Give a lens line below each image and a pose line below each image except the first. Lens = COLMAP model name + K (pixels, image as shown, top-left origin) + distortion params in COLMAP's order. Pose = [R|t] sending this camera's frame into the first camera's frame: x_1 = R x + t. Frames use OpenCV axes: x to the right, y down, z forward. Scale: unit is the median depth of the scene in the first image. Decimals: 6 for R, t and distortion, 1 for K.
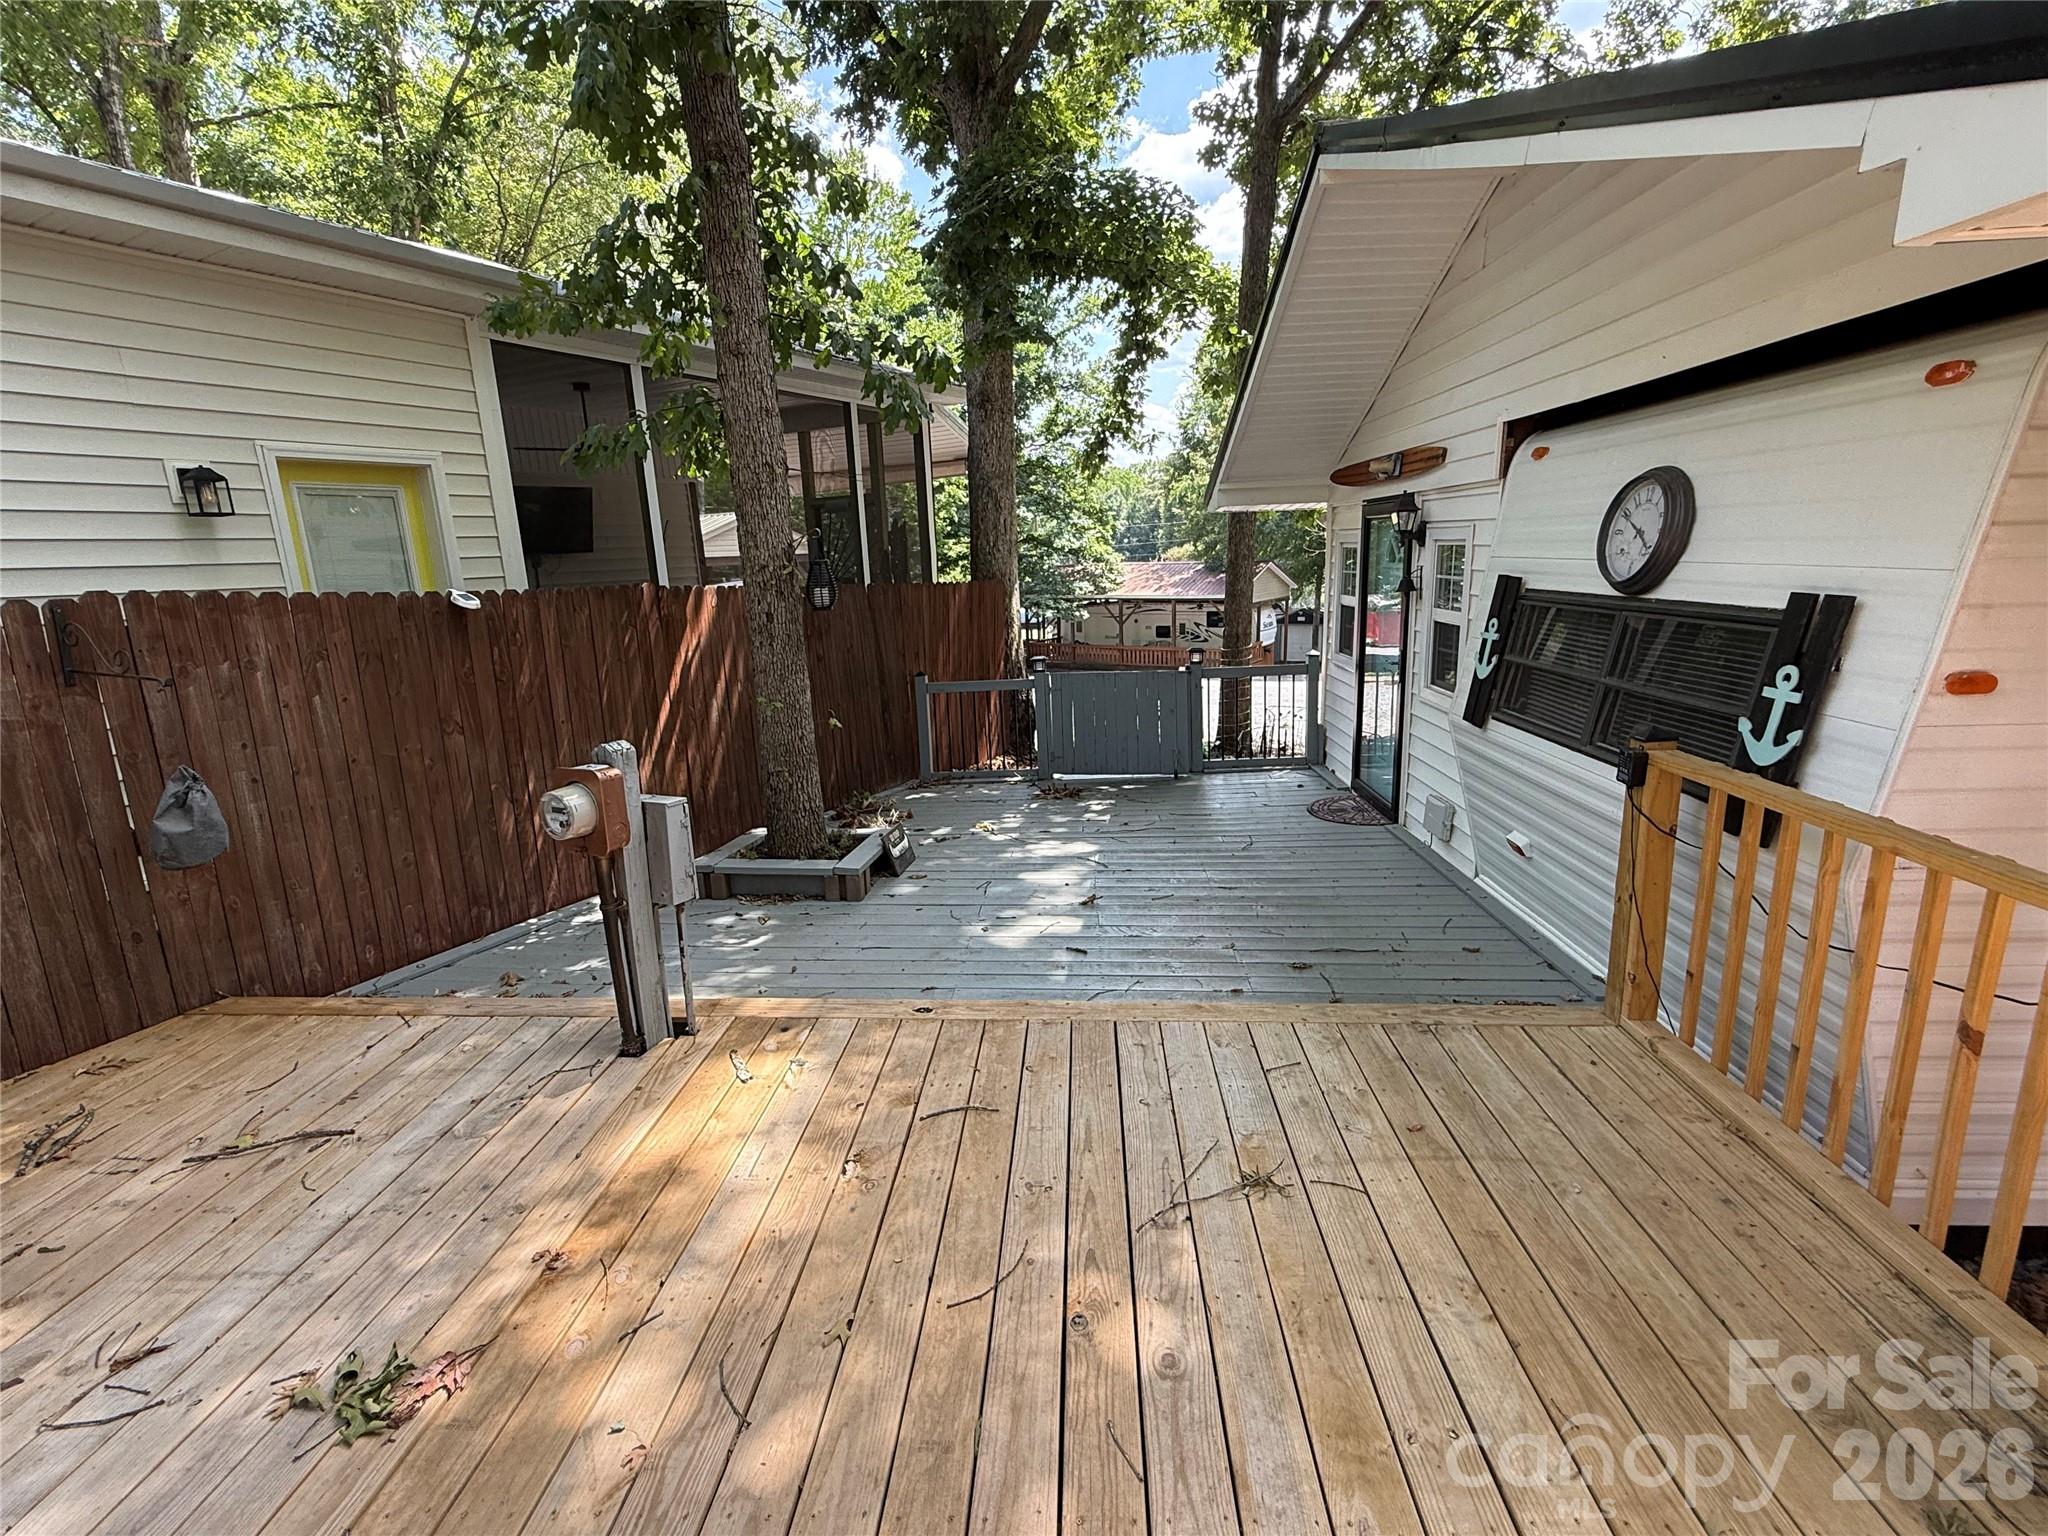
lens RADIAL K [[934.5, 0, 1012.0], [0, 934.5, 769.7], [0, 0, 1]] dist [0.000168, 0.000740]
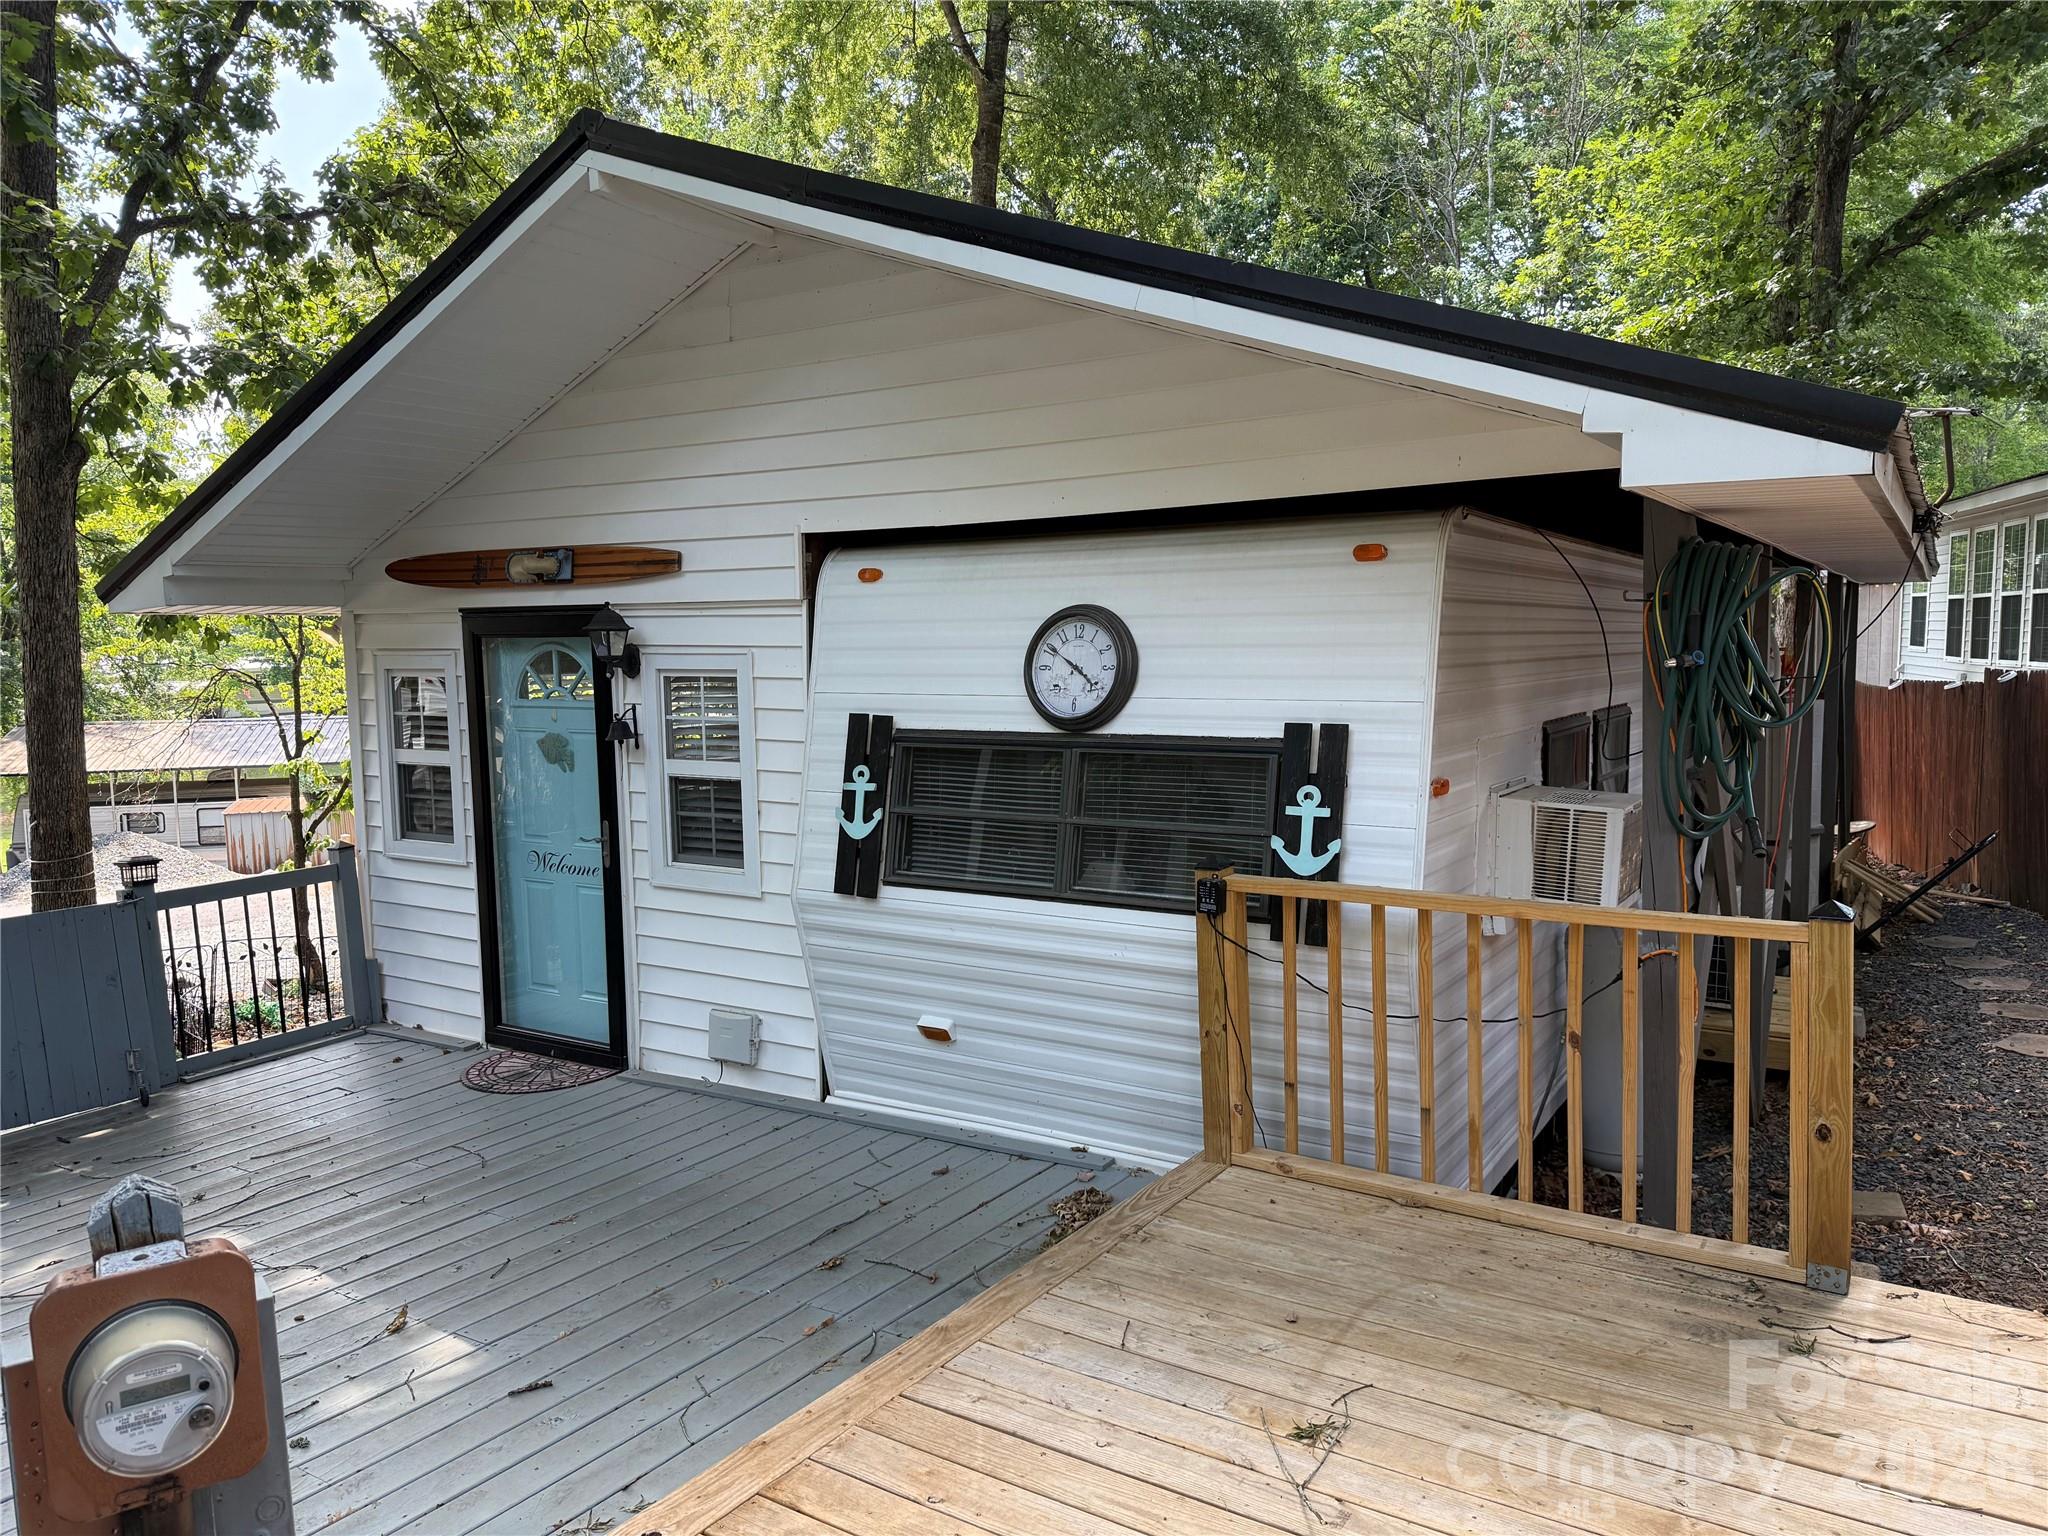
lens RADIAL K [[1457.3, 0, 1020.6], [0, 1457.3, 756.2], [0, 0, 1]] dist [0.025348, -0.008523]
pose [[0.468278, -0.033710, 0.882938, -0.683733], [0.192286, 0.979211, -0.064596, -0.074705], [-0.862405, 0.200025, 0.465025, 0.352201]]
